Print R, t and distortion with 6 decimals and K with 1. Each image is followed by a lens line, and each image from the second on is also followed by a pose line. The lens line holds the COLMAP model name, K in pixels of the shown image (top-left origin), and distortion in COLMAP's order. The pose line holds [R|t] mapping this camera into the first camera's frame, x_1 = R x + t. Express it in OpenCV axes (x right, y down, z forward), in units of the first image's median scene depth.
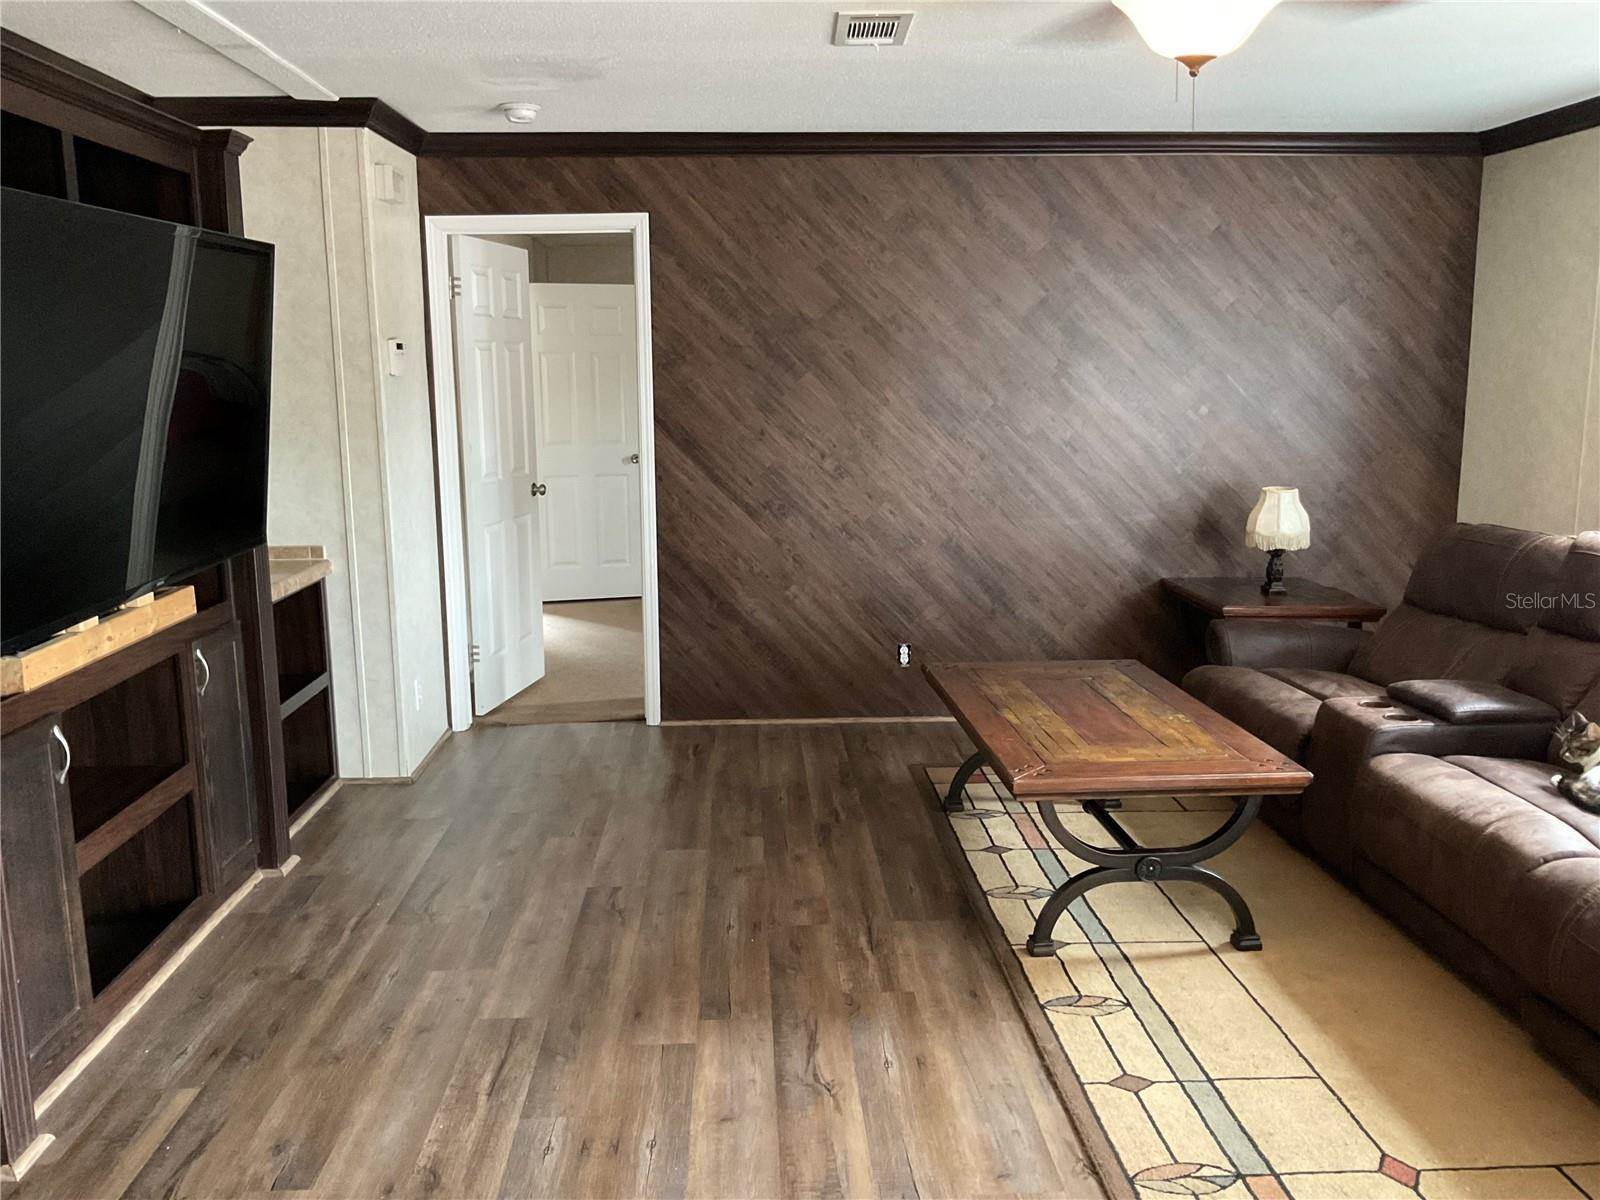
lens RADIAL K [[1340.8, 0, 793.5], [0, 1340.8, 599.3], [0, 0, 1]] dist [0.079449, -0.135438]
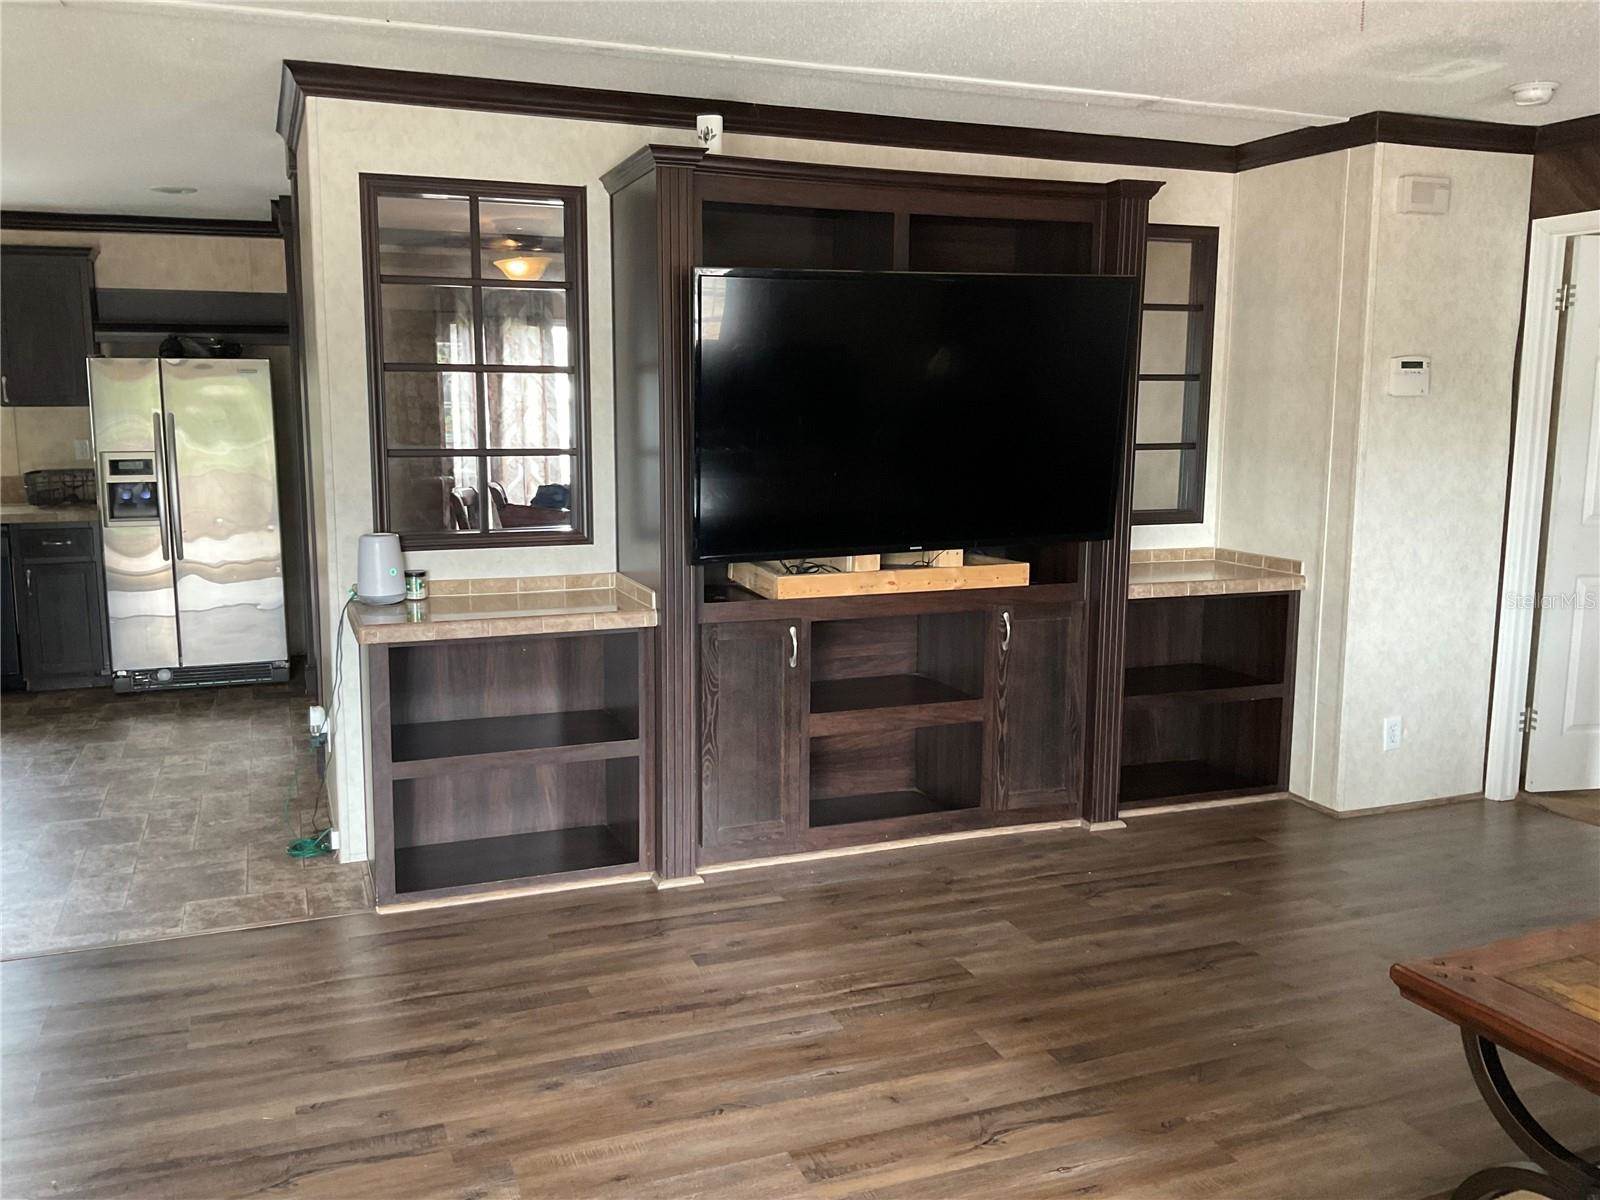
lens RADIAL K [[1340.8, 0, 793.8], [0, 1340.8, 596.0], [0, 0, 1]] dist [0.079449, -0.135438]
pose [[0.319960, 0.150344, -0.935426, 0.681949], [-0.171758, 0.980174, 0.098787, -0.069241], [0.931732, 0.129059, 0.339439, 0.424648]]
